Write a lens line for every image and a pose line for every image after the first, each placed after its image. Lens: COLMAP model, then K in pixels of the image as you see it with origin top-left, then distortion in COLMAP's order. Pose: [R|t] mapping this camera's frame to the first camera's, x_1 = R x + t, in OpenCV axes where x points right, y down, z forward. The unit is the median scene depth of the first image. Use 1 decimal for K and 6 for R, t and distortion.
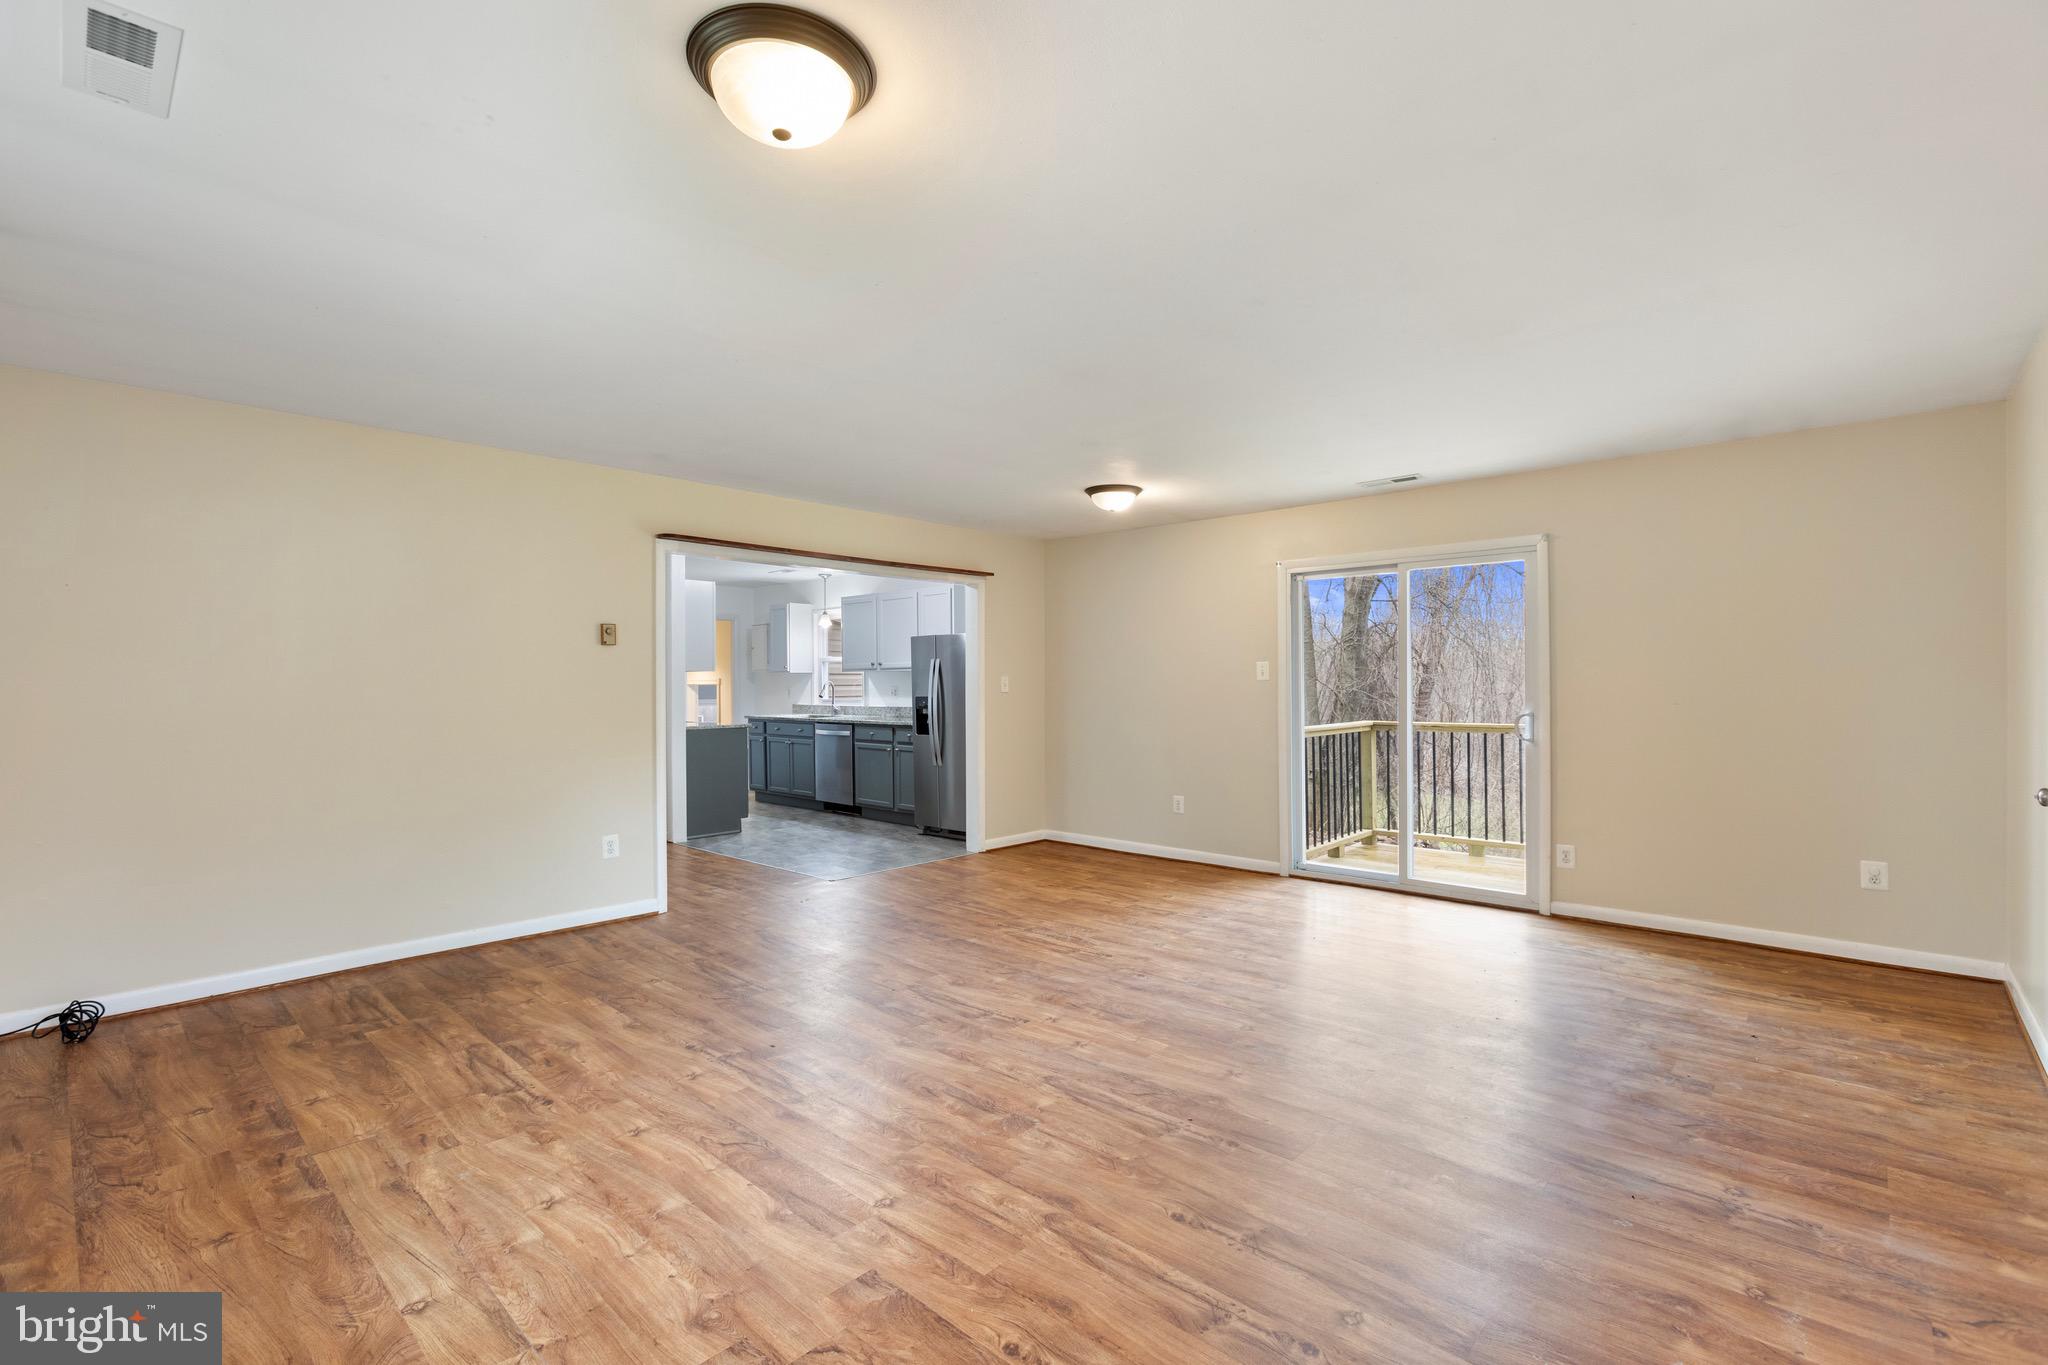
lens RADIAL K [[918.3, 0, 1013.8], [0, 918.3, 686.4], [0, 0, 1]] dist [-0.016823, 0.017731]
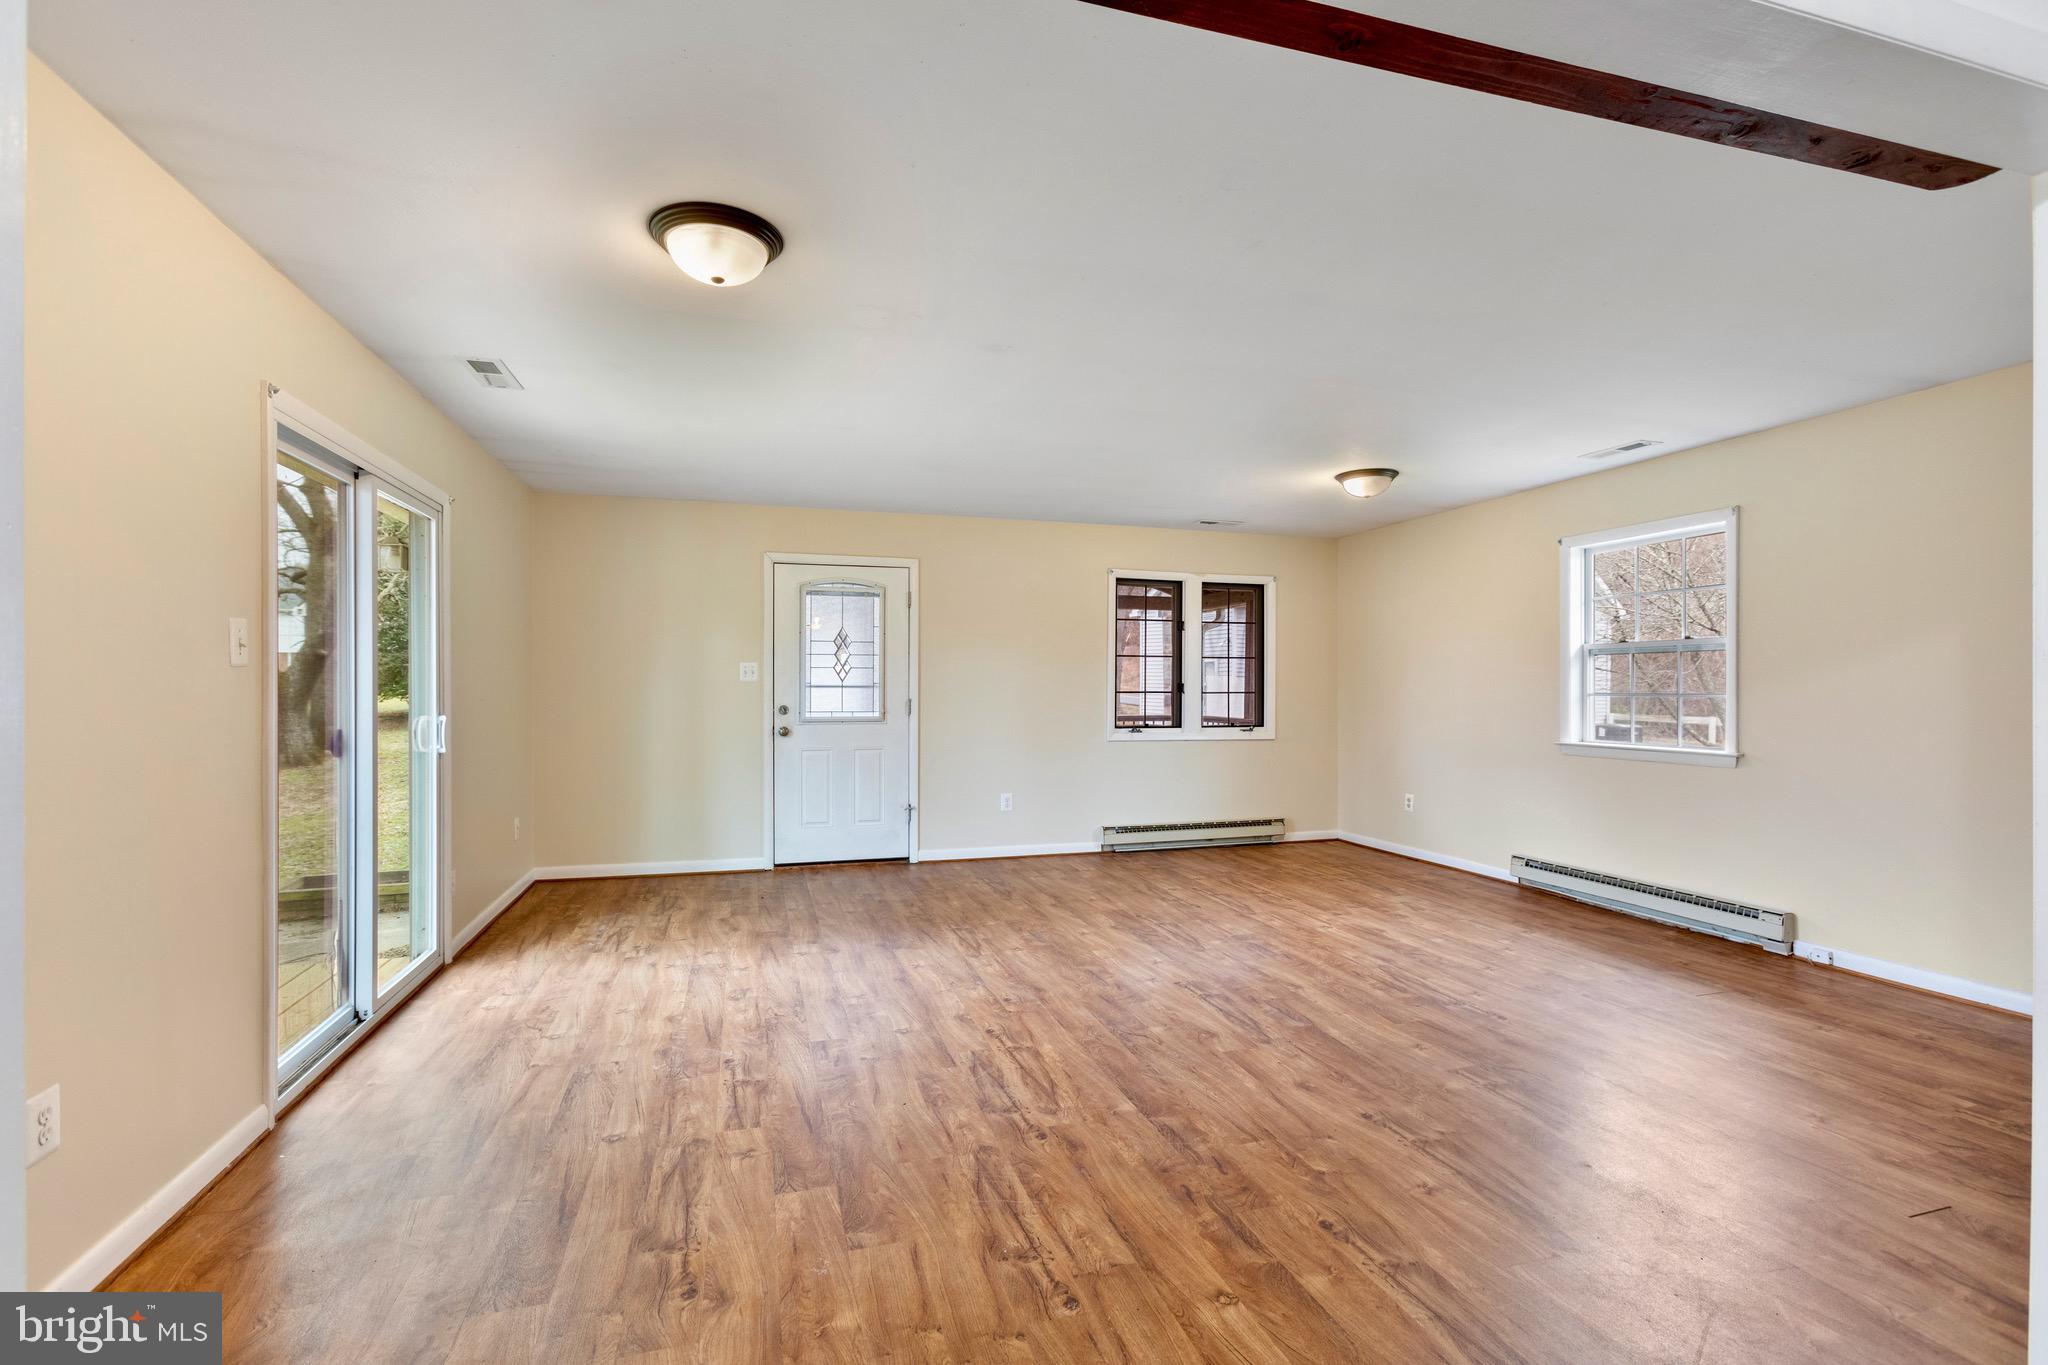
lens RADIAL K [[918.3, 0, 1013.8], [0, 918.3, 686.4], [0, 0, 1]] dist [-0.016823, 0.017731]
pose [[-0.865041, 0.002106, 0.501698, -0.348490], [0.004192, 0.999987, 0.003031, 0.004025], [-0.501684, 0.004725, -0.865038, 1.929663]]
